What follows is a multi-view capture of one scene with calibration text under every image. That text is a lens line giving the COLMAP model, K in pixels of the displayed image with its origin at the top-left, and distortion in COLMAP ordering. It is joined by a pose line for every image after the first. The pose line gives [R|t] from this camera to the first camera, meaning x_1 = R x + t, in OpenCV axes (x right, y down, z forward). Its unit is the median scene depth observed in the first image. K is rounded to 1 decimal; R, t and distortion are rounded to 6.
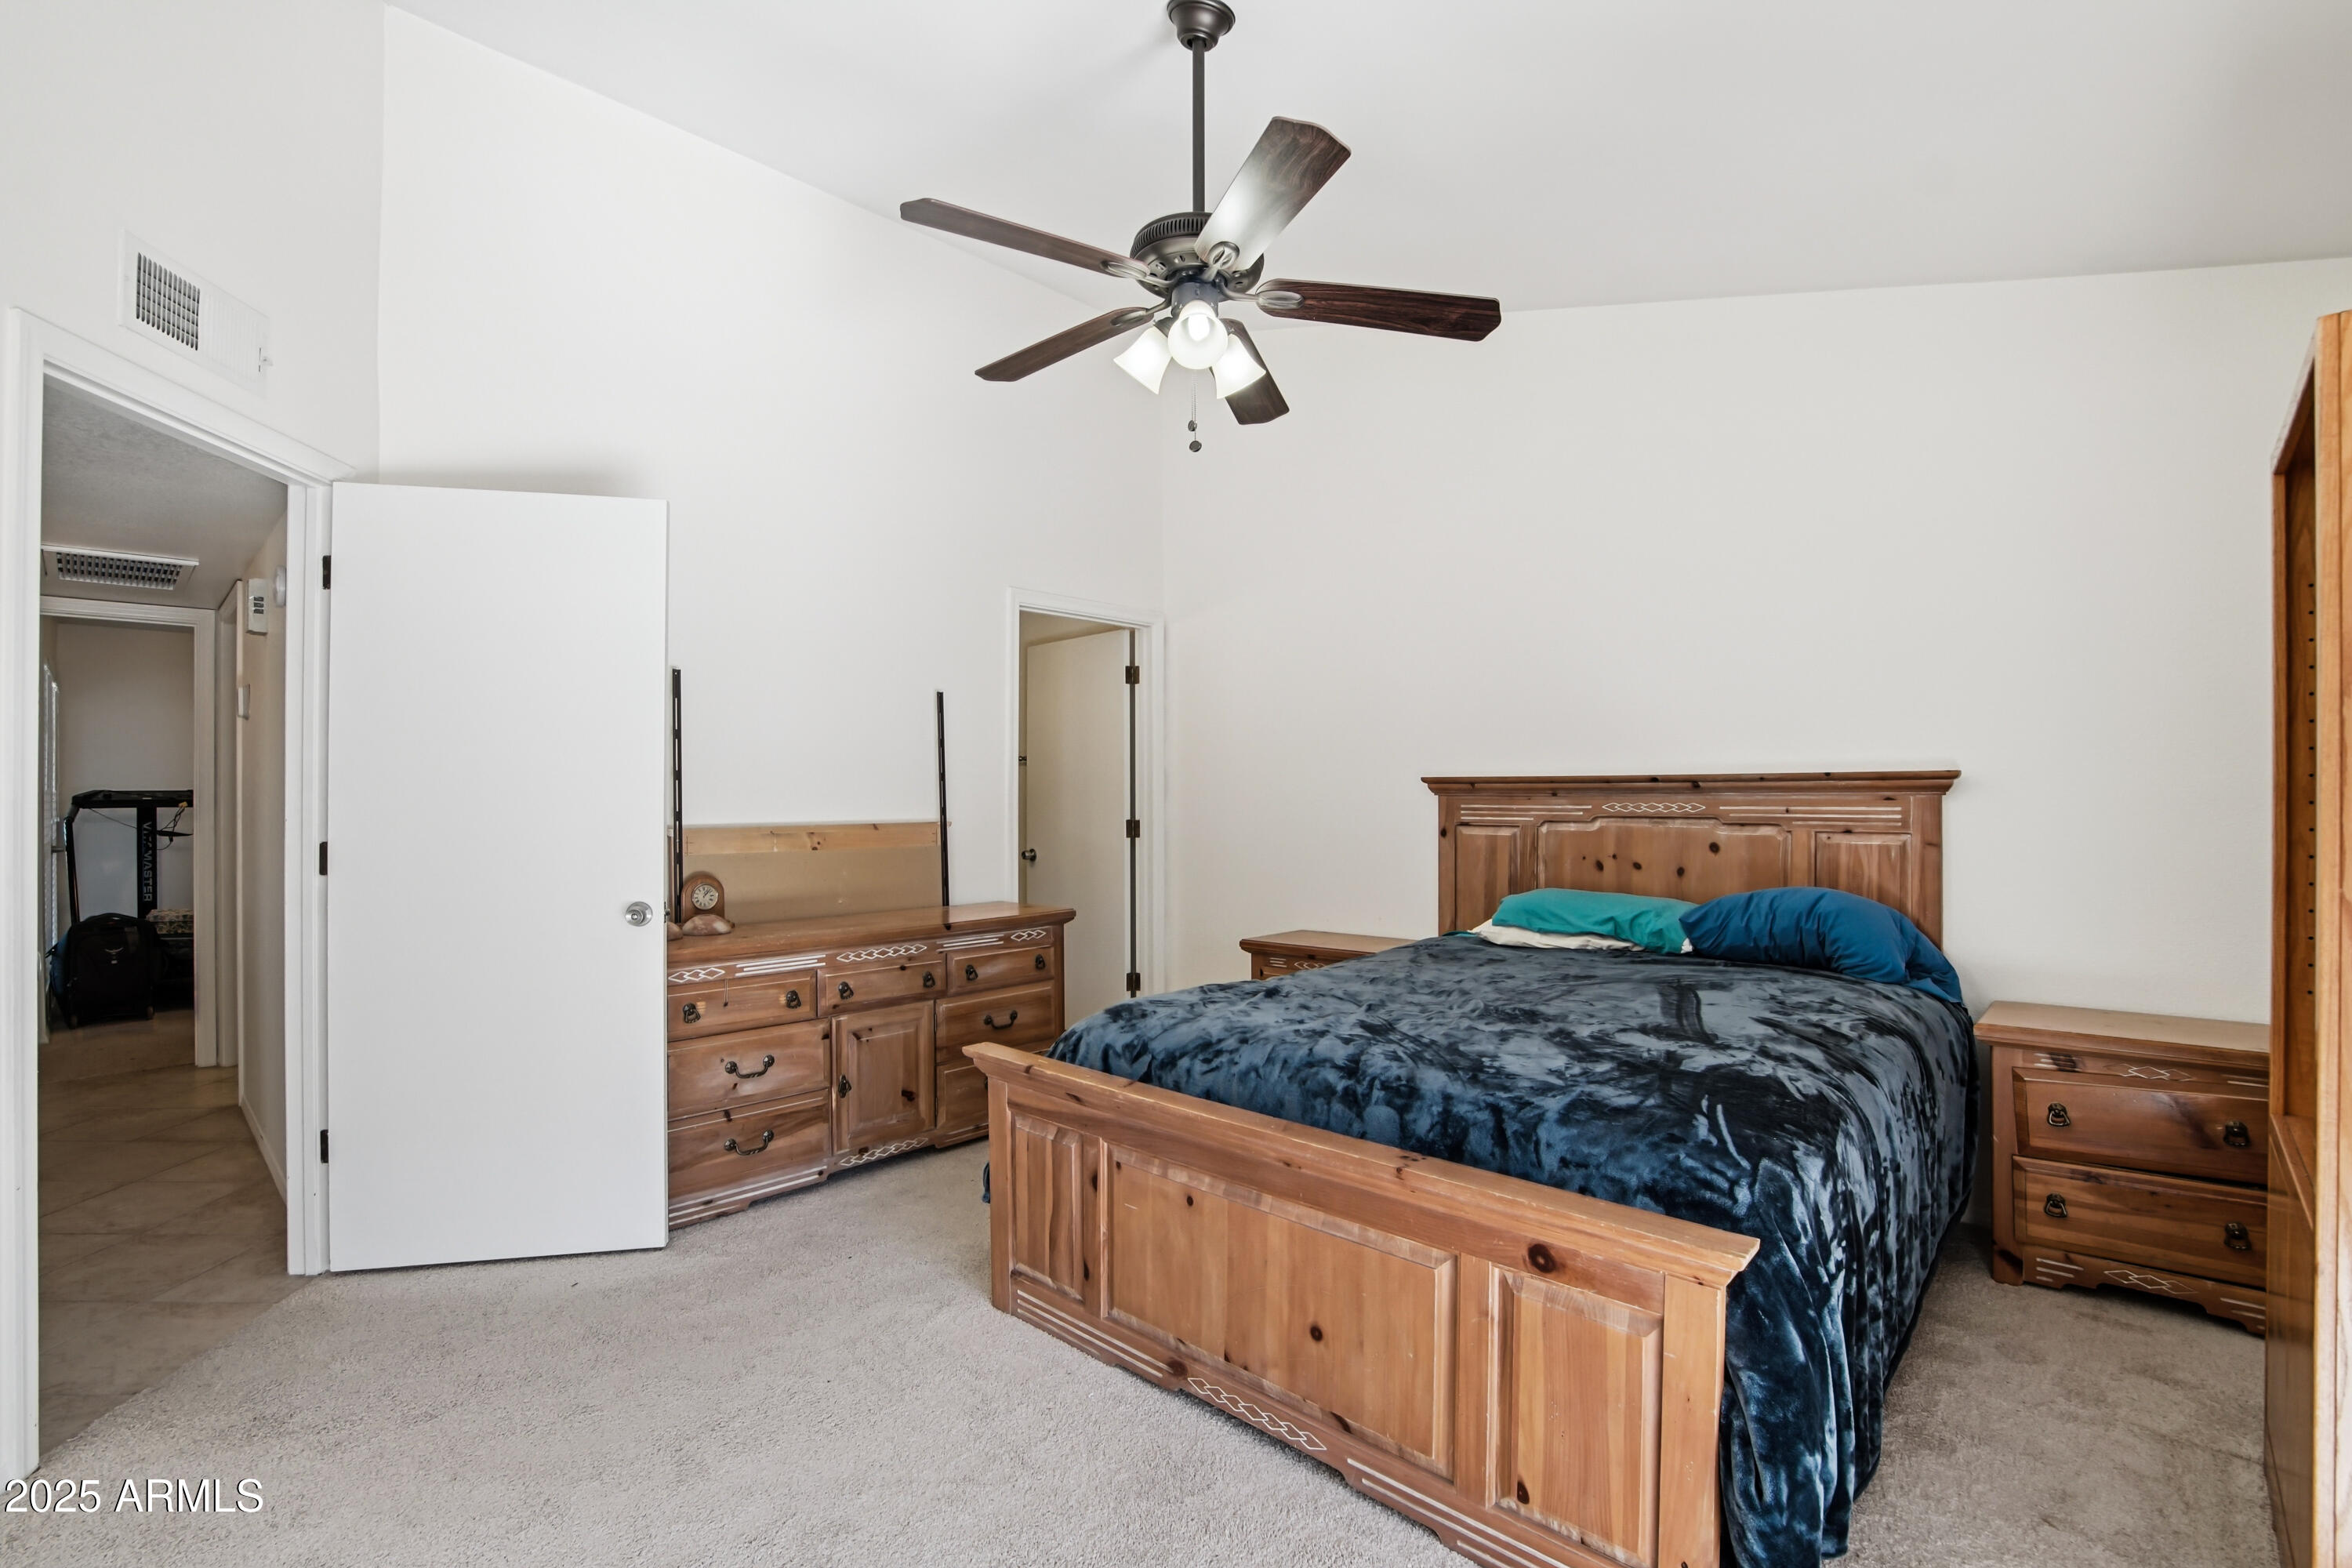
lens RADIAL K [[1099.6, 0, 1169.7], [0, 1099.6, 782.8], [0, 0, 1]] dist [-0.046422, -0.000048]
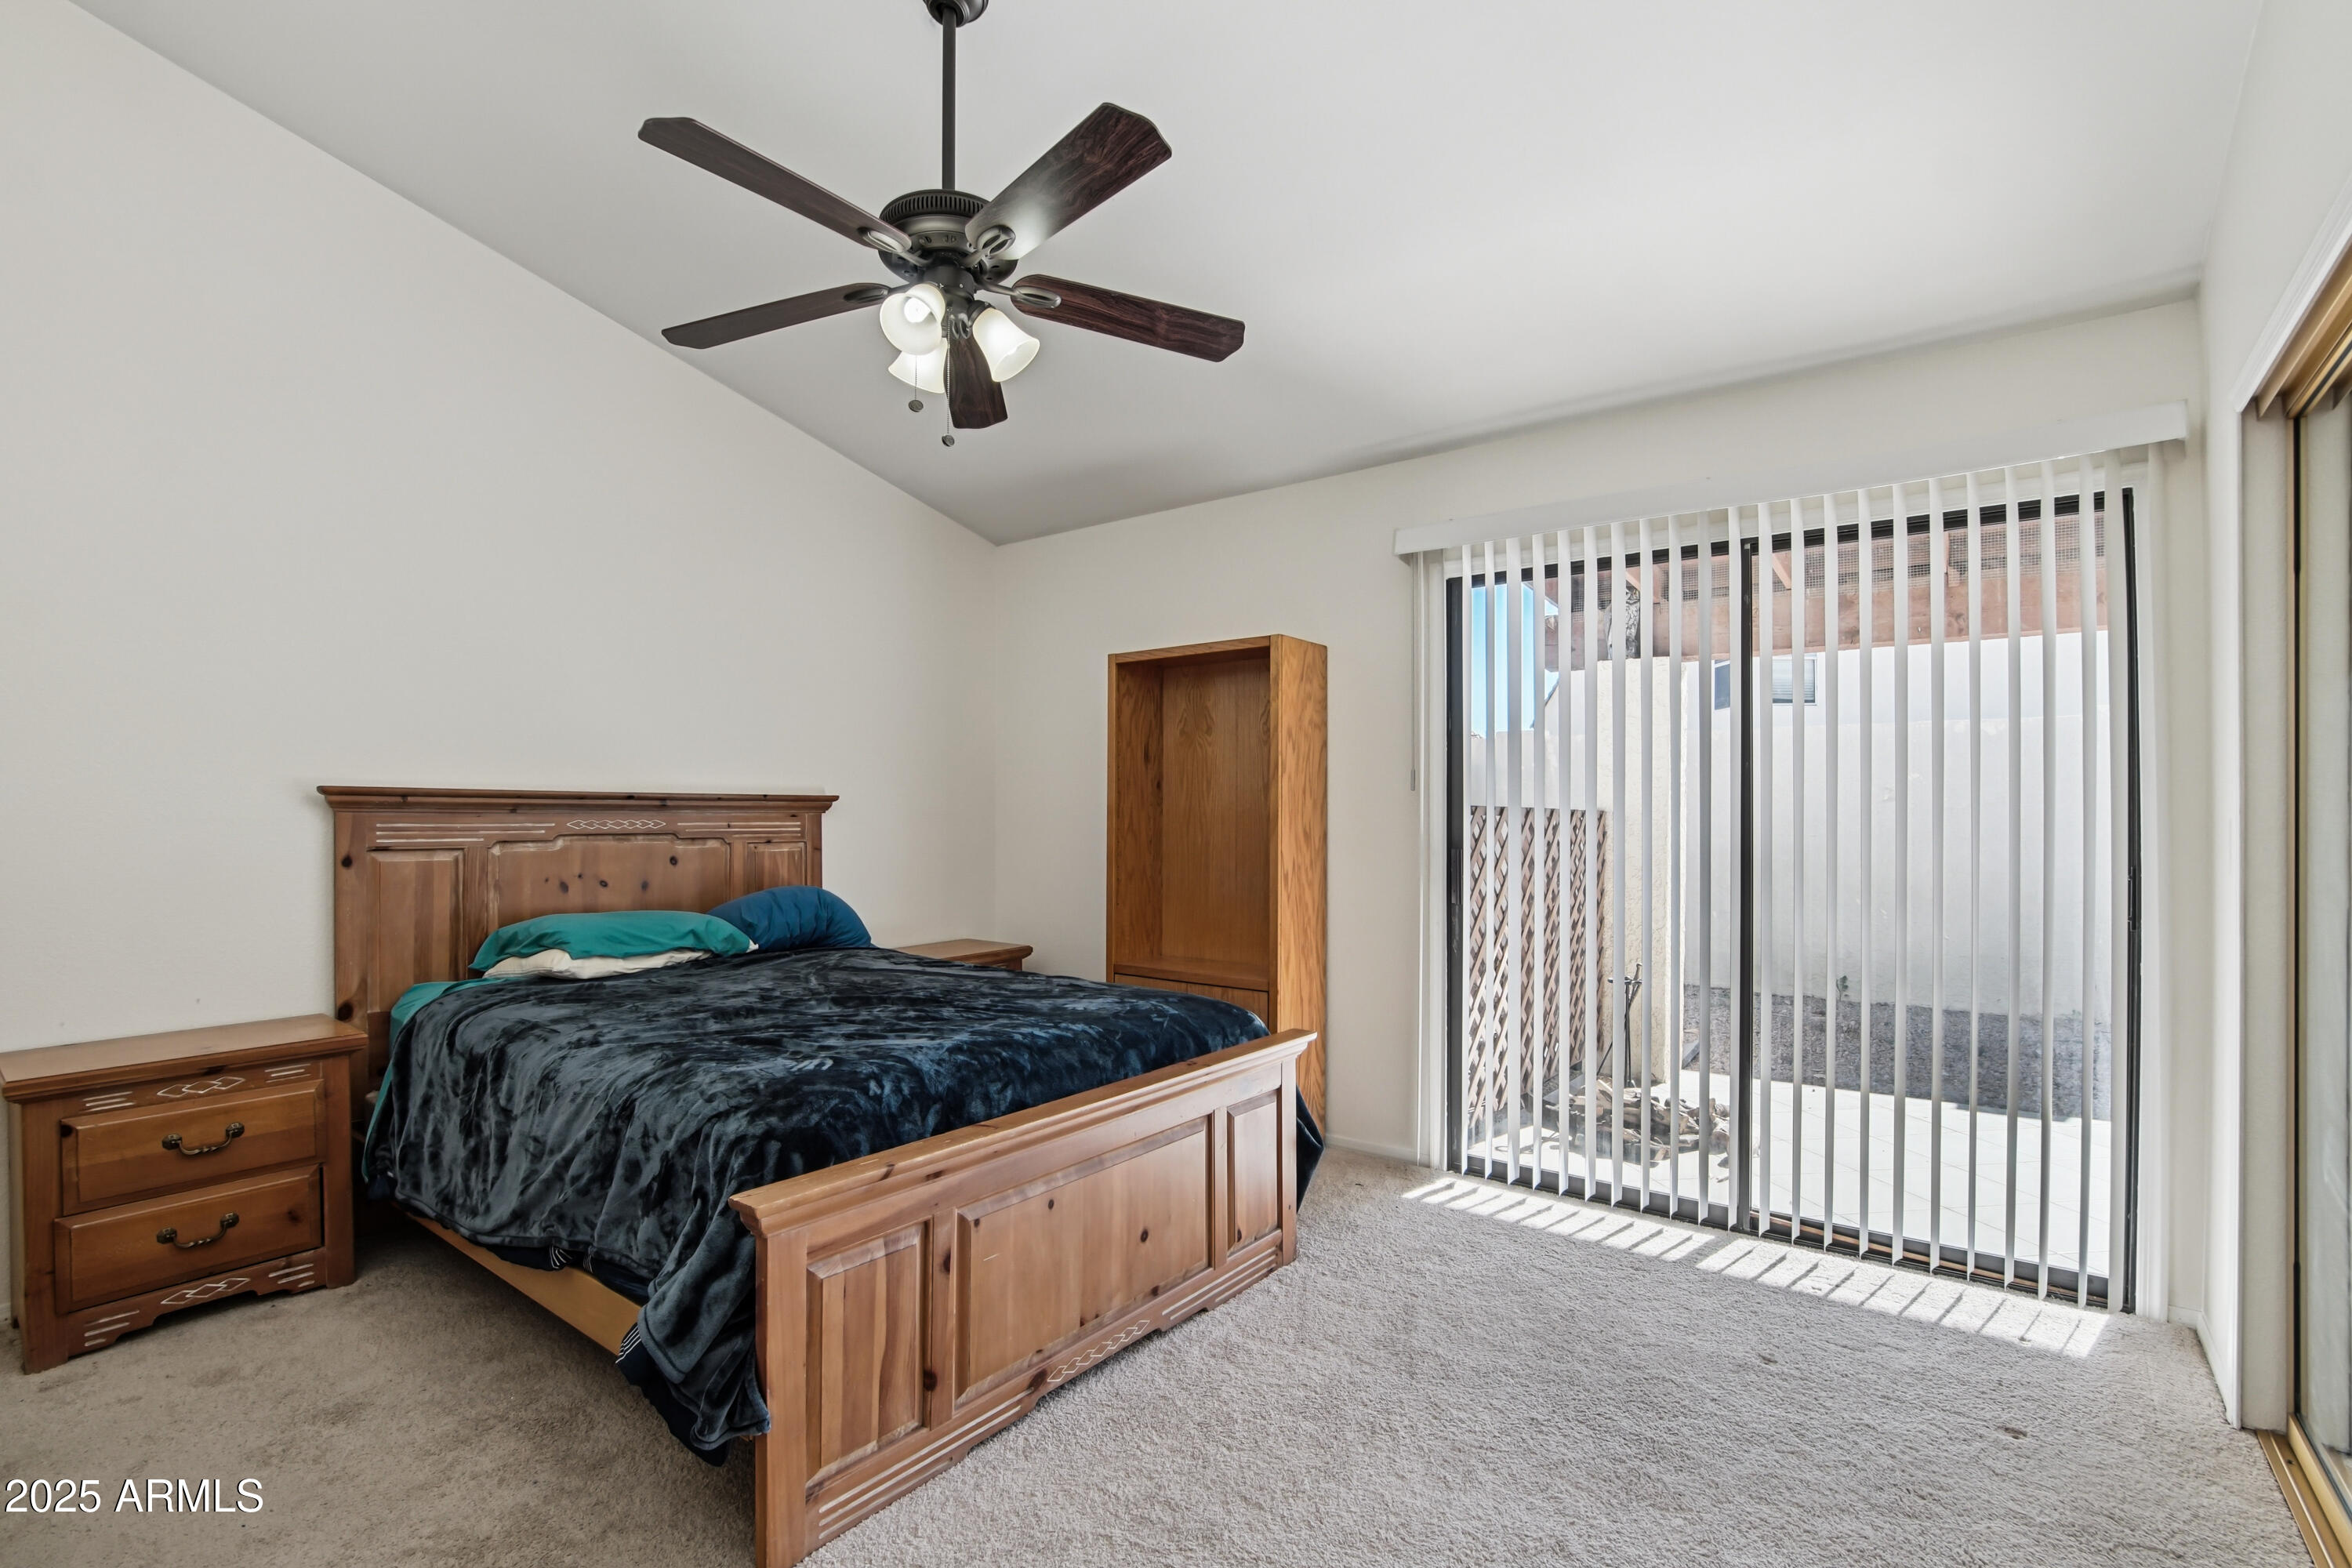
lens RADIAL K [[1099.6, 0, 1169.7], [0, 1099.6, 782.8], [0, 0, 1]] dist [-0.046422, -0.000048]
pose [[-0.135091, 0.029902, 0.990382, -0.686674], [-0.009508, 0.999459, -0.031473, 0.011747], [-0.990788, -0.013668, -0.134734, 0.689380]]
